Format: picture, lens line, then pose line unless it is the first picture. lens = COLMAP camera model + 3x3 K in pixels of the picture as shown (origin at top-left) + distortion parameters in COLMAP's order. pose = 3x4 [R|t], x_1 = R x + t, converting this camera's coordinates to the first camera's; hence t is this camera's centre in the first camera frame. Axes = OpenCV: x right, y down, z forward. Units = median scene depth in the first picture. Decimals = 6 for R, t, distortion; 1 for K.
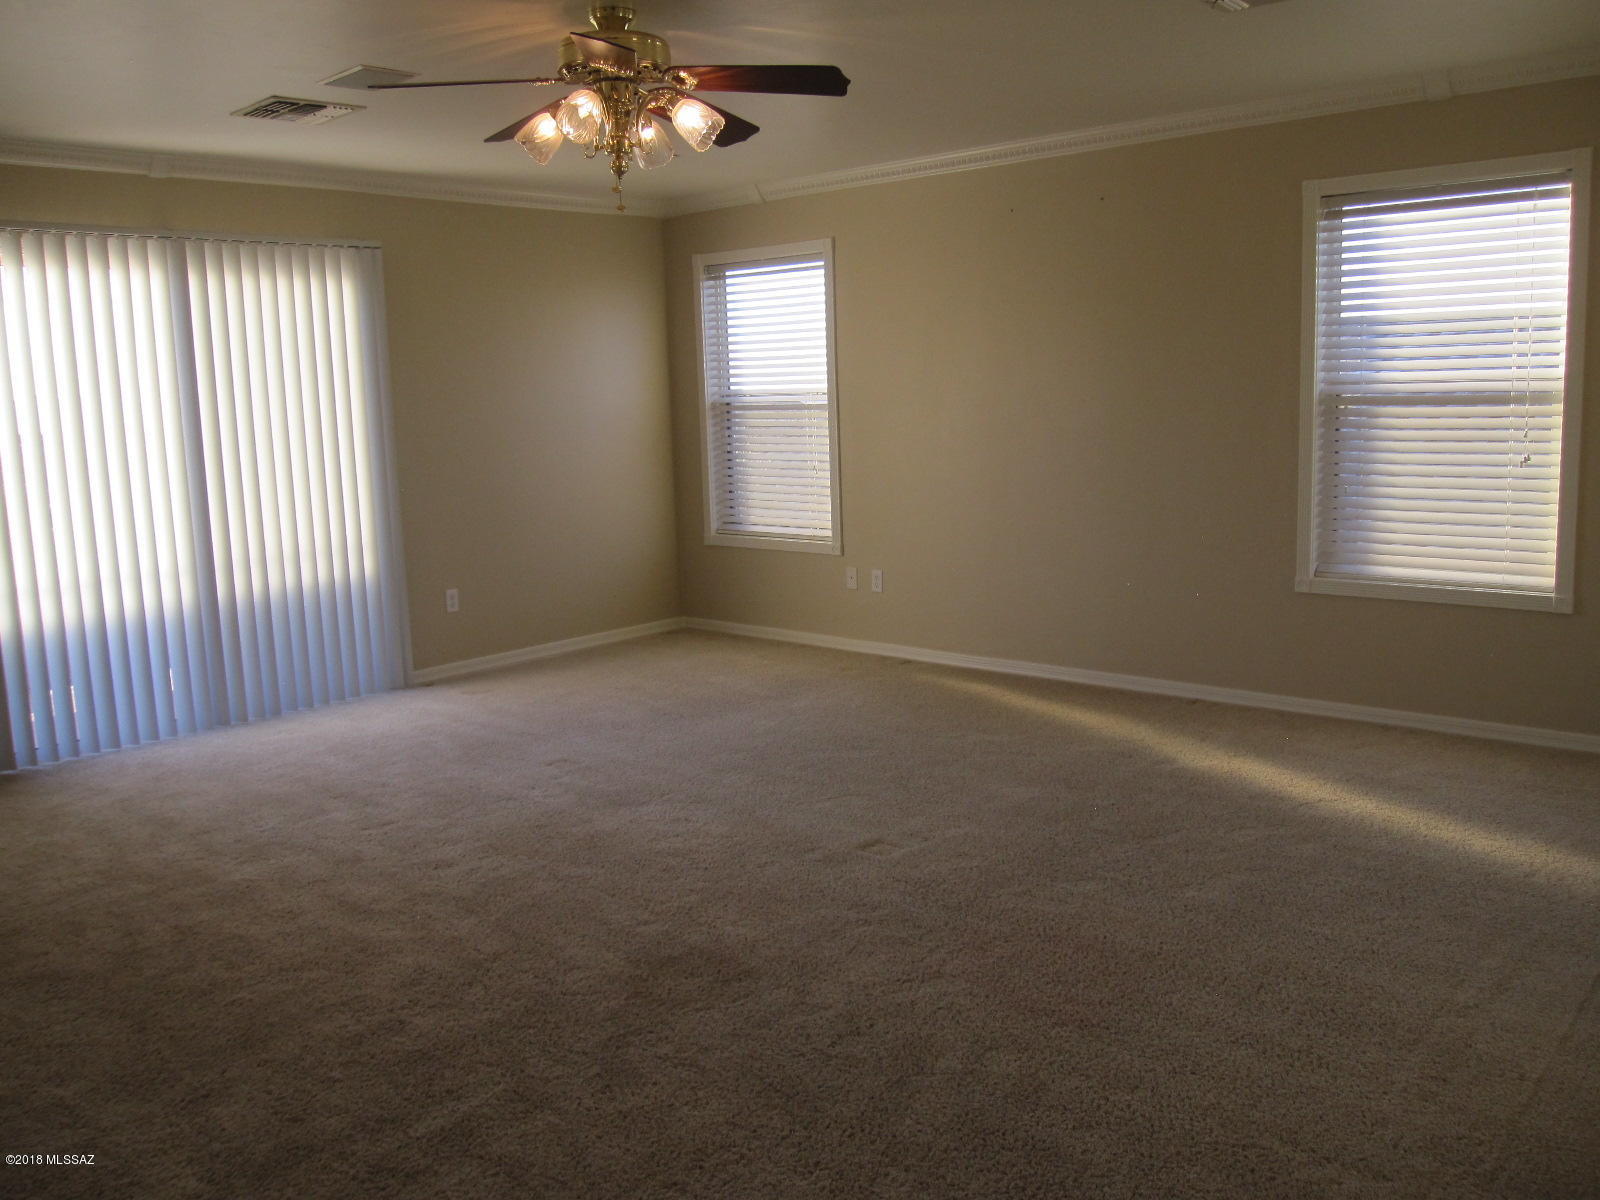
lens RADIAL K [[1252.4, 0, 804.1], [0, 1252.4, 592.7], [0, 0, 1]] dist [-0.049265, -0.001626]
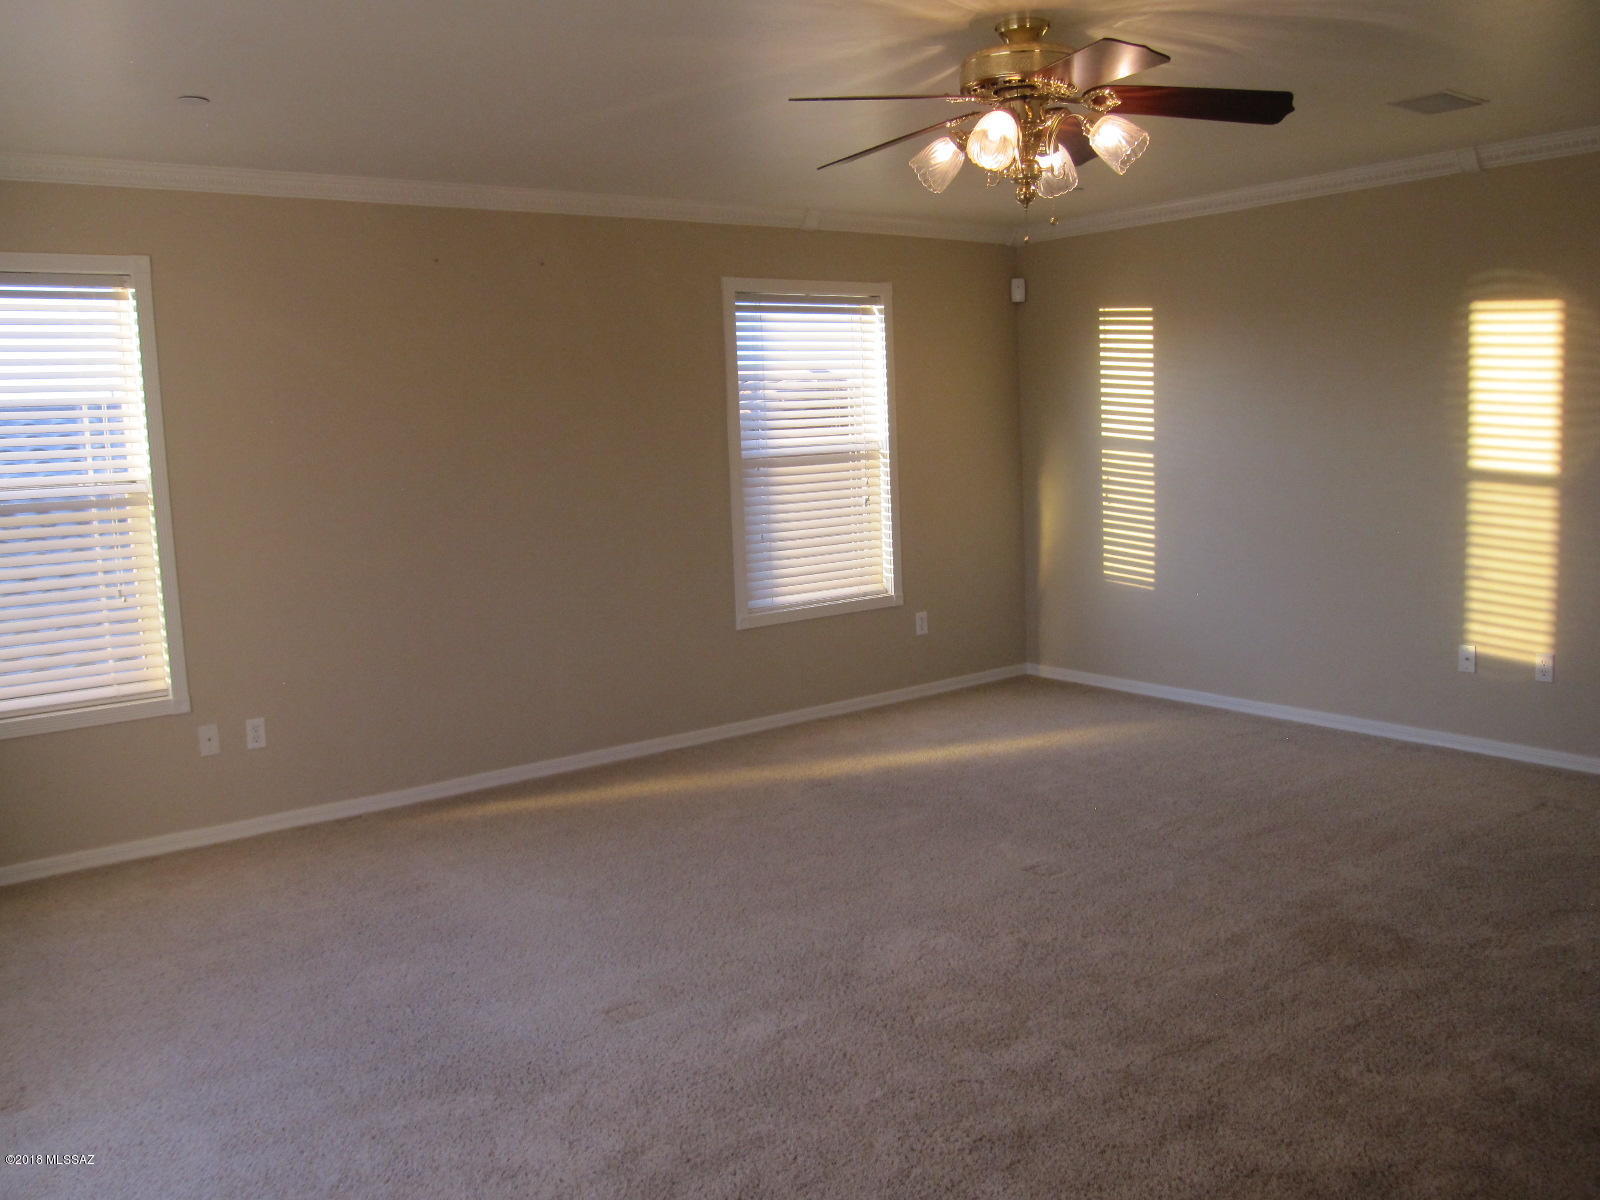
lens RADIAL K [[1323.5, 0, 811.1], [0, 1323.5, 609.4], [0, 0, 1]] dist [-0.065930, 0.036386]
pose [[0.222243, -0.107109, 0.969090, -0.815529], [0.197051, 0.978371, 0.062945, -0.087522], [-0.954871, 0.176971, 0.238542, 0.675414]]
